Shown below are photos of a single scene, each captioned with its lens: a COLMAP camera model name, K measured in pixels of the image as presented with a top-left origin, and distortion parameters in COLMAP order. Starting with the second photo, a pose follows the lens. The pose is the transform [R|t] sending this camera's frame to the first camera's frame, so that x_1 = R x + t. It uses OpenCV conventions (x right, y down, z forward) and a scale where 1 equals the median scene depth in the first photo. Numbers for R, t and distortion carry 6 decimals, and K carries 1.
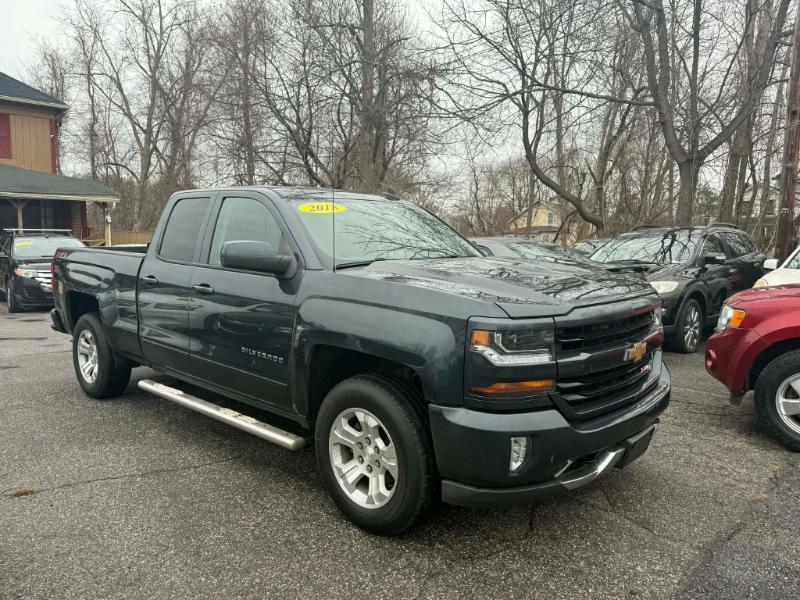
lens RADIAL K [[574.6, 0, 389.6], [0, 574.6, 297.6], [0, 0, 1]] dist [0.023949, -0.000634]
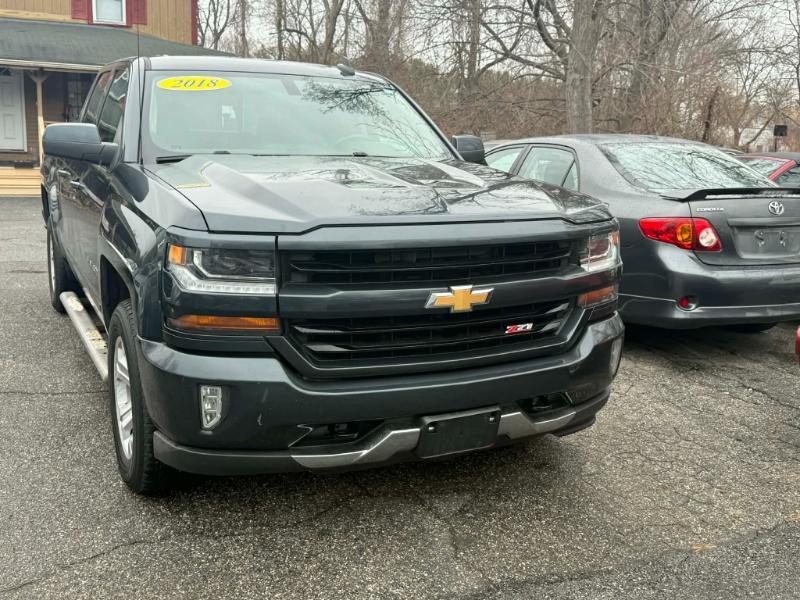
lens RADIAL K [[815.6, 0, 400.0], [0, 815.6, 300.0], [0, 0, 1]] dist [0.210280, -0.408407]
pose [[0.929614, 0.090318, -0.357297, 0.804117], [-0.056767, 0.993027, 0.103323, -0.002203], [0.364137, -0.075768, 0.928258, 0.066142]]
